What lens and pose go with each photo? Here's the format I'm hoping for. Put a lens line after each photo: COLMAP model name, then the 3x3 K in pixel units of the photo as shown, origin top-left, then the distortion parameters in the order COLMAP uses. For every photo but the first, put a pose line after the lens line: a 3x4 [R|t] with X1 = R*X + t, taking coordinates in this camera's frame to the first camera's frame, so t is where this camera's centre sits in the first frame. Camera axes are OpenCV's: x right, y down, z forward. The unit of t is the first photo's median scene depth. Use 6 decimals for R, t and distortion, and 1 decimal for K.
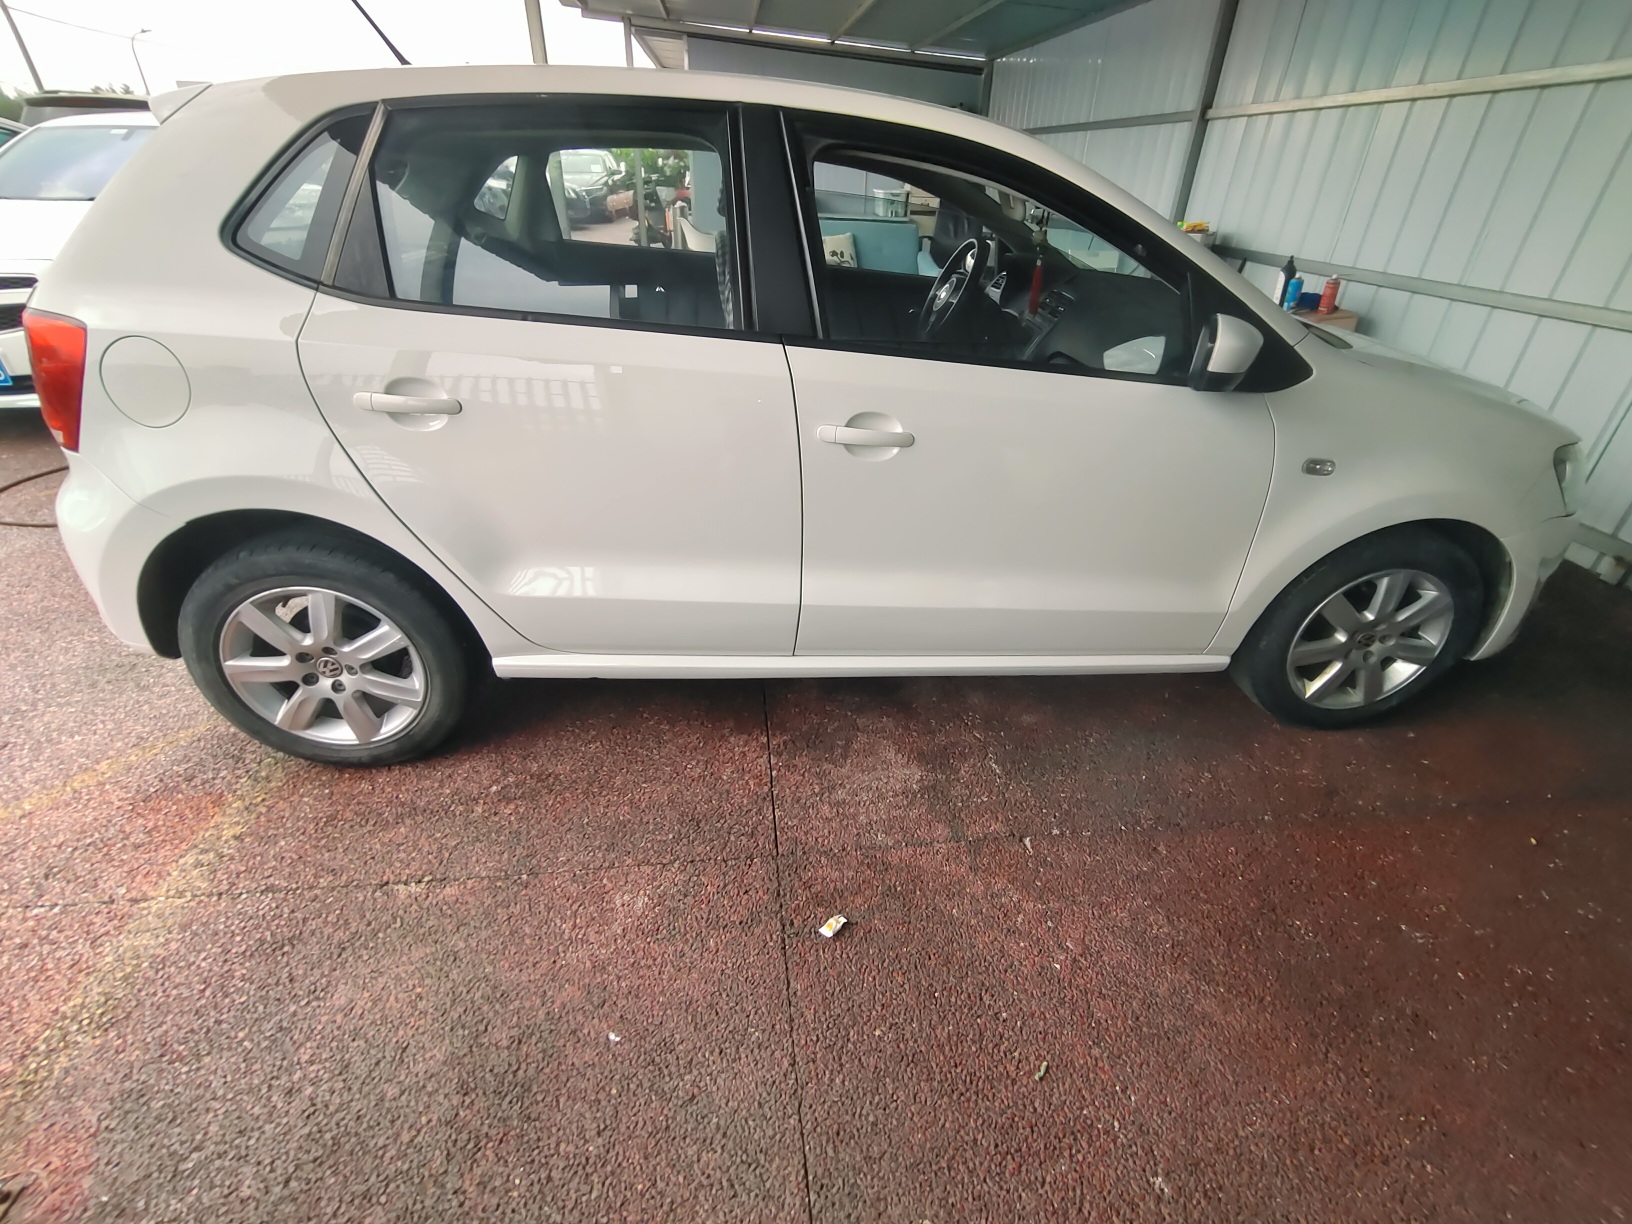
lens RADIAL K [[775.9, 0, 821.2], [0, 775.9, 610.2], [0, 0, 1]] dist [-0.021364, 0.000287]
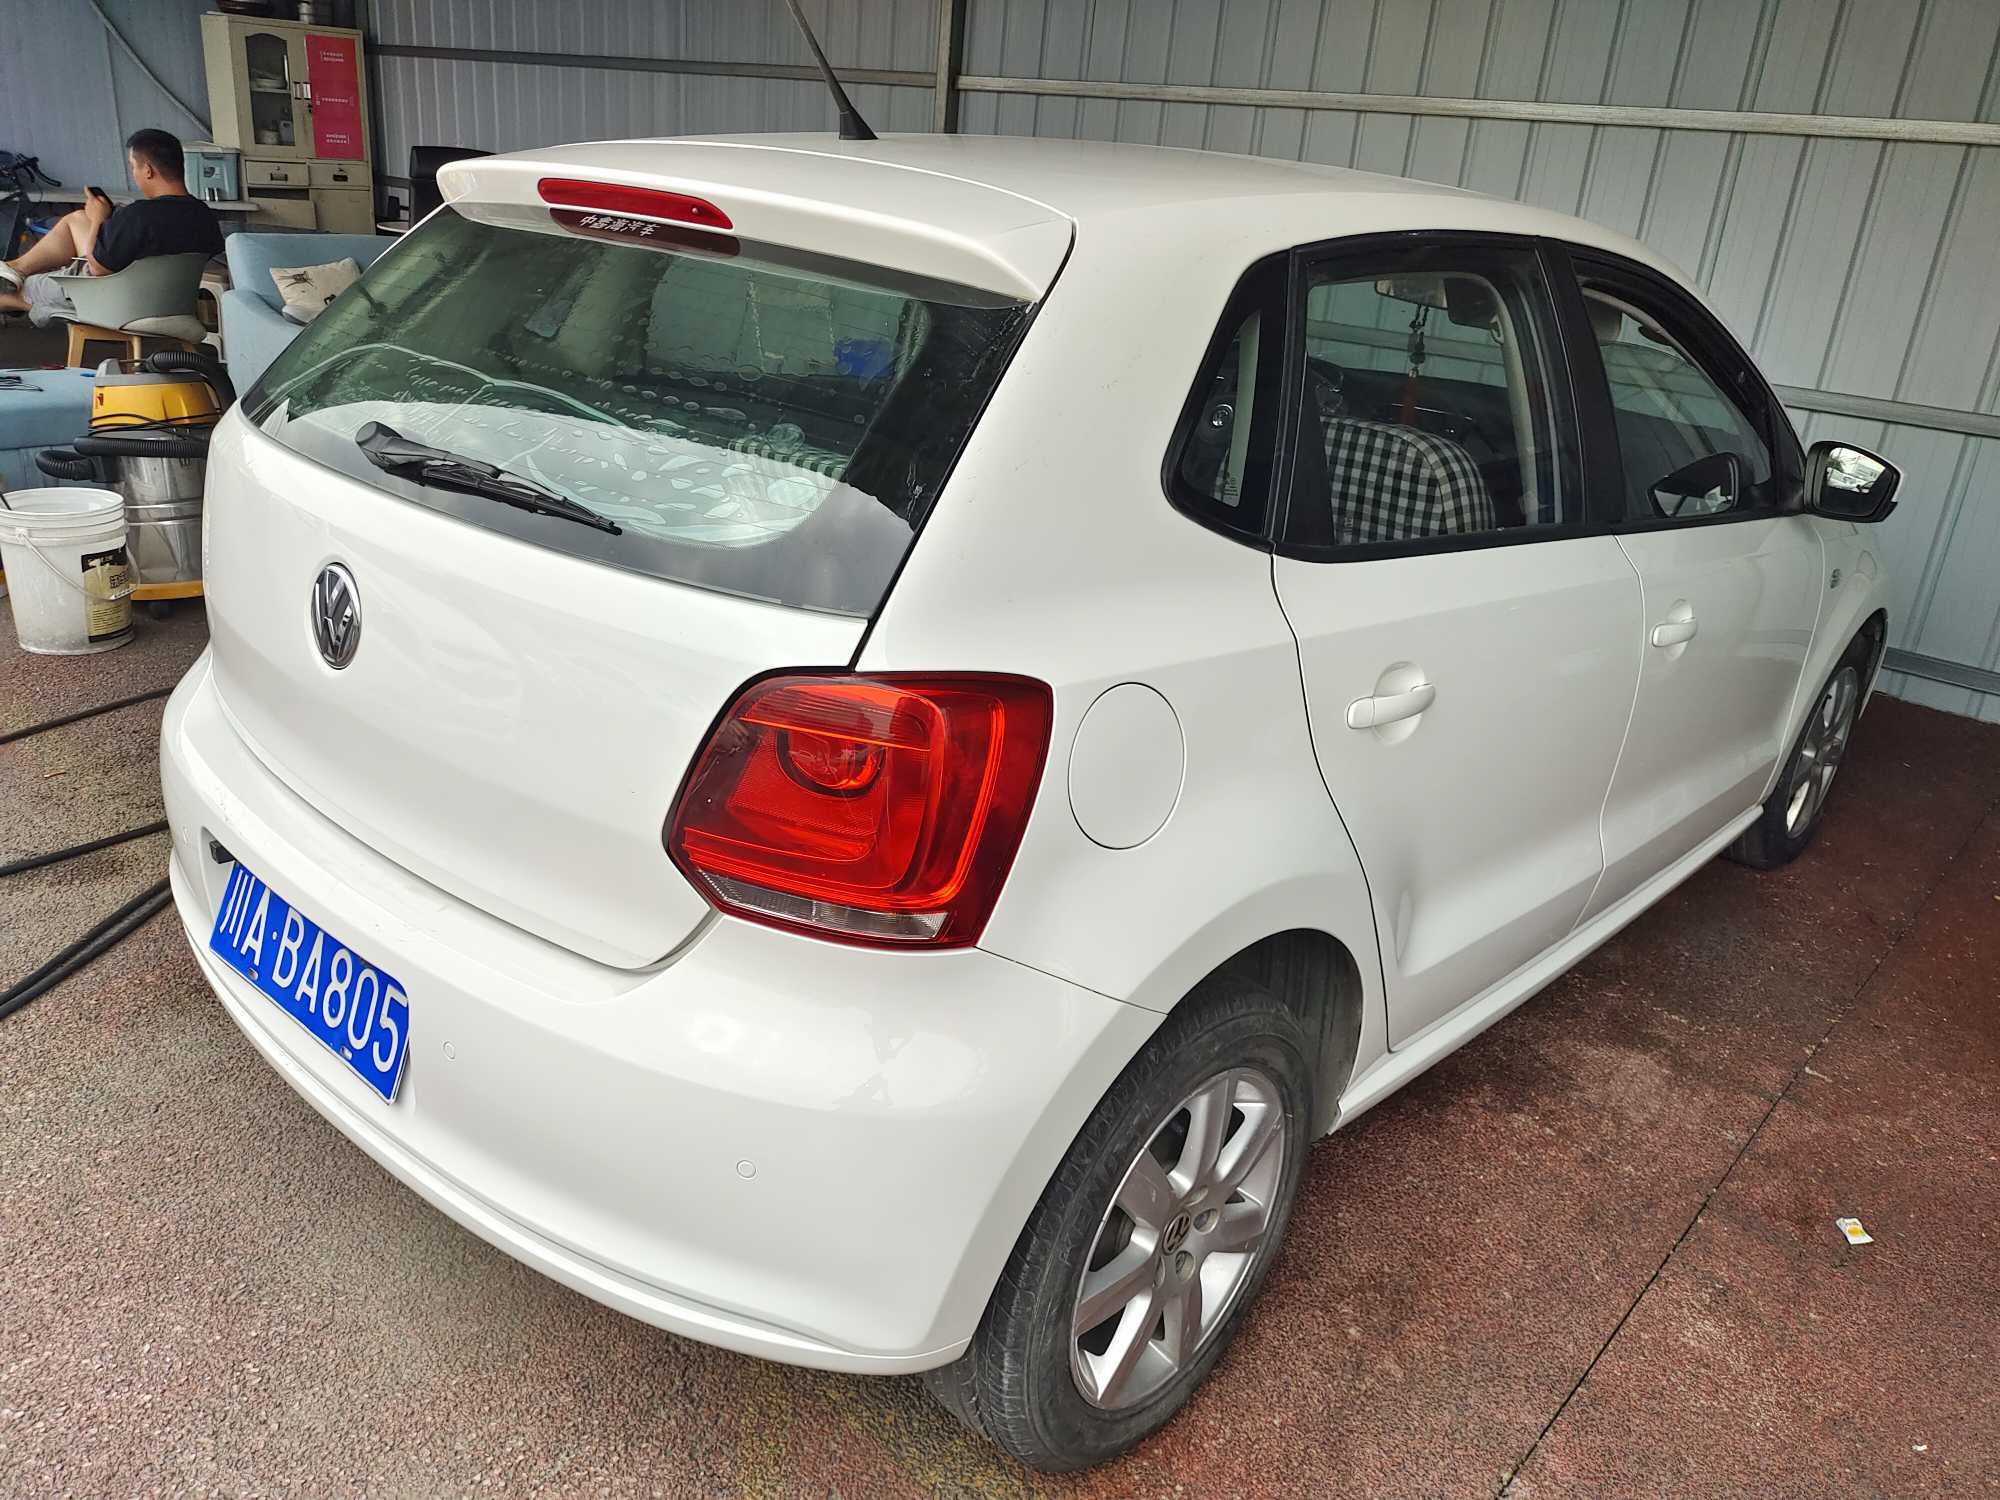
lens RADIAL K [[1568.1, 0, 1000.0], [0, 1568.1, 750.0], [0, 0, 1]] dist [-0.029687, 0.000924]
pose [[0.718430, -0.217881, 0.660595, -1.329241], [0.286670, 0.958020, 0.004211, -0.275391], [-0.633781, 0.186348, 0.750730, 0.222721]]
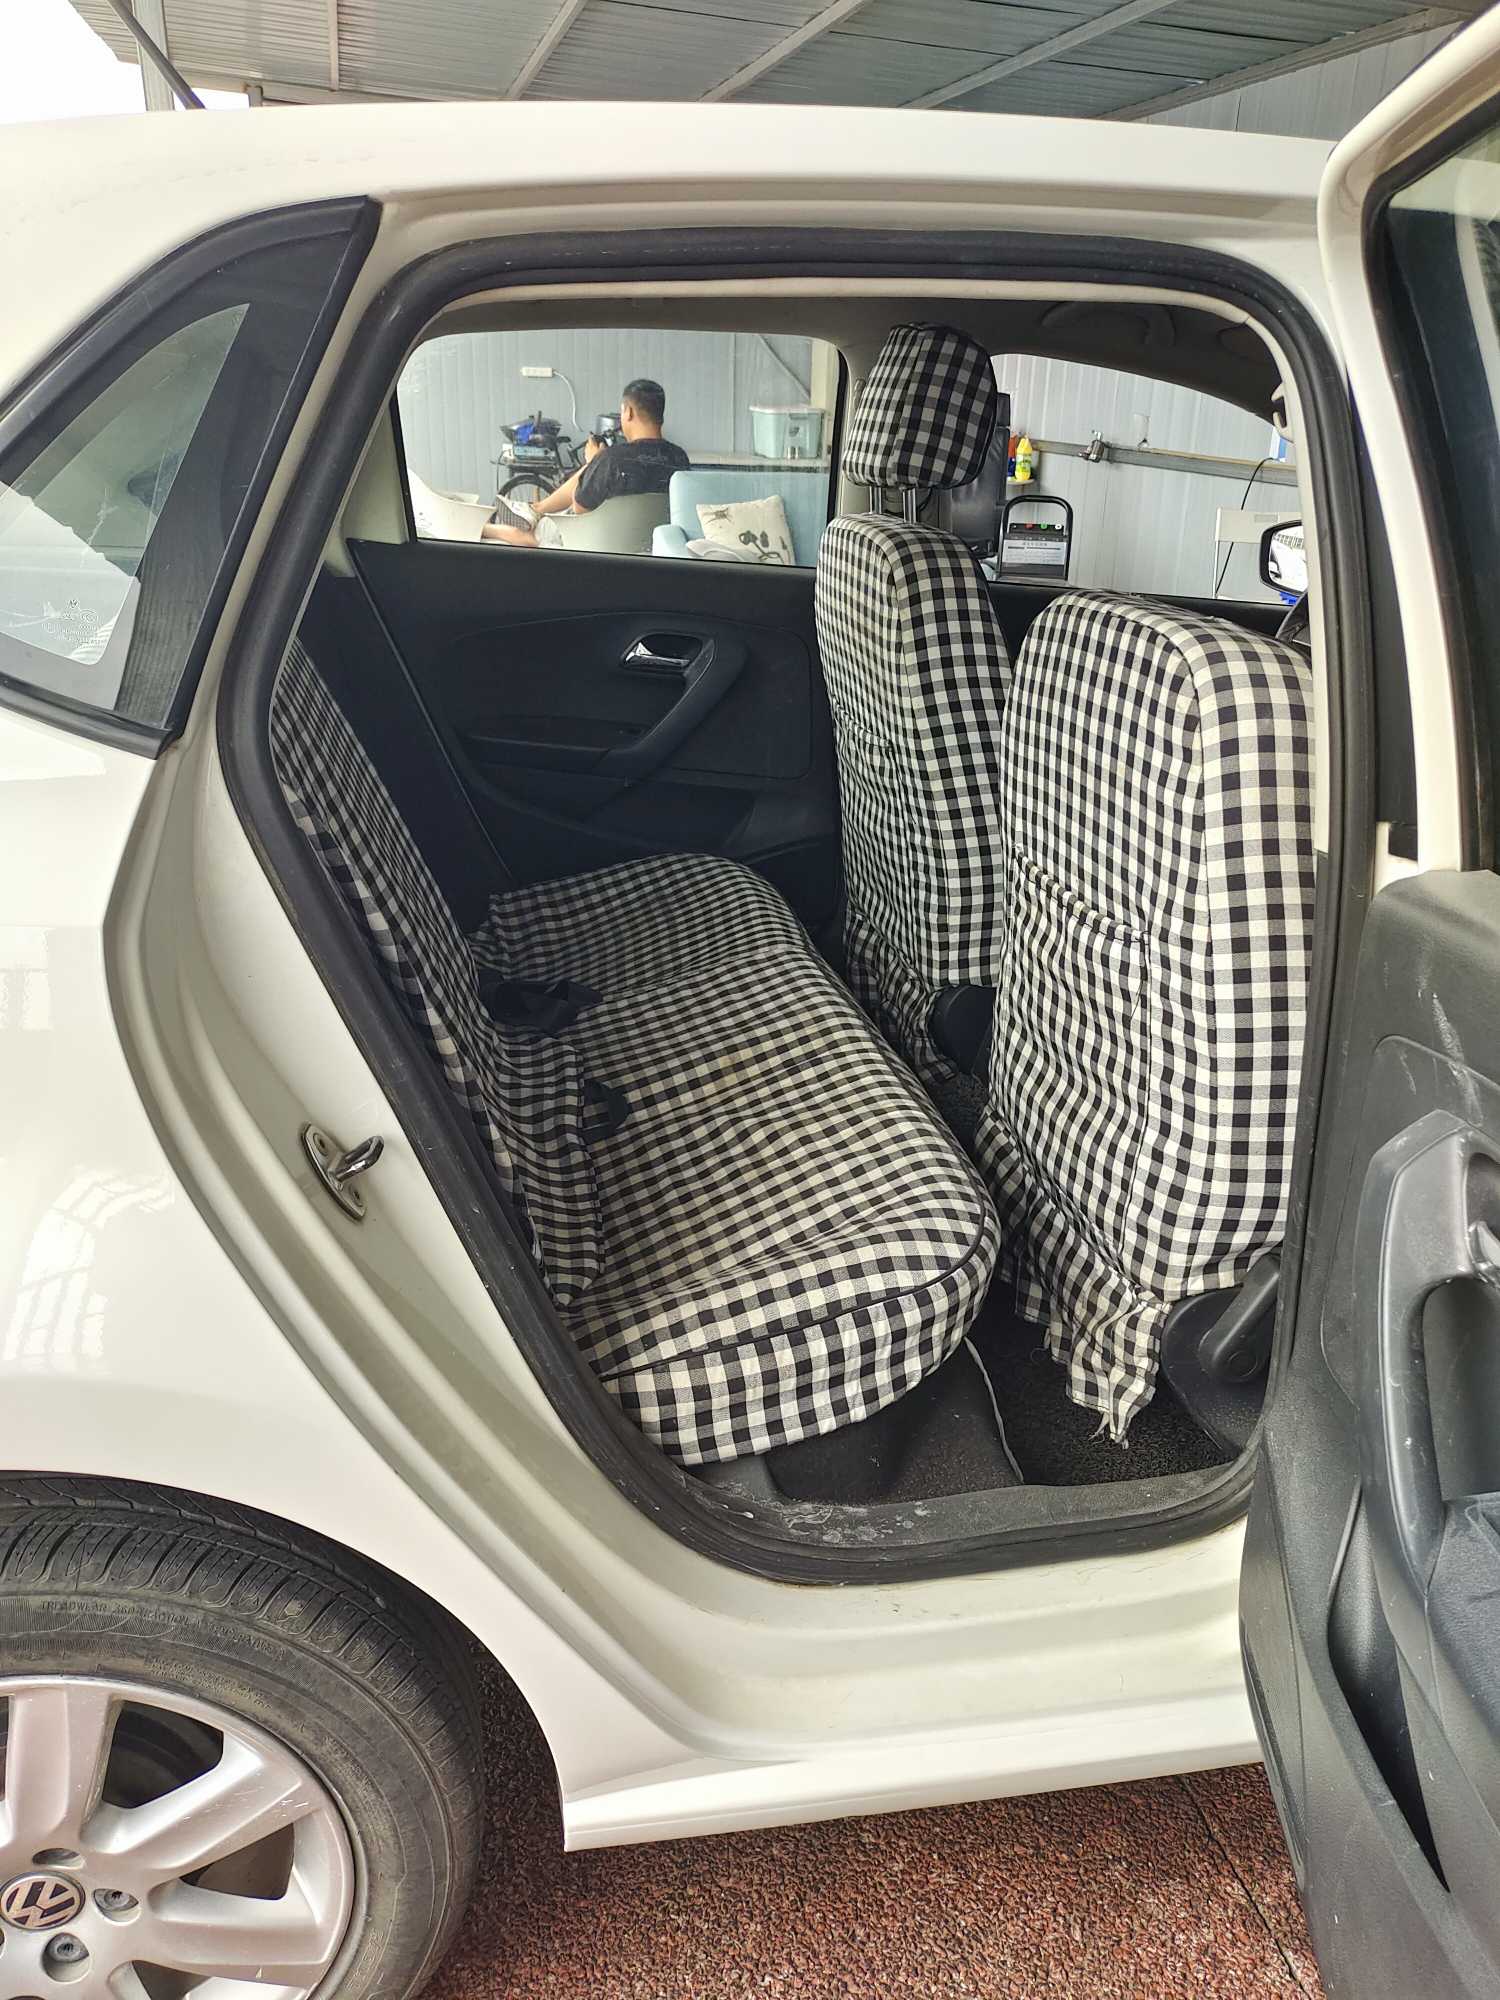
lens RADIAL K [[1568.1, 0, 751.0], [0, 1568.1, 979.7], [0, 0, 1]] dist [-0.029687, 0.000924]
pose [[0.991118, -0.045014, 0.125132, -0.420012], [0.062867, 0.987781, -0.142606, -0.183976], [-0.117183, 0.149206, 0.981838, 0.307538]]
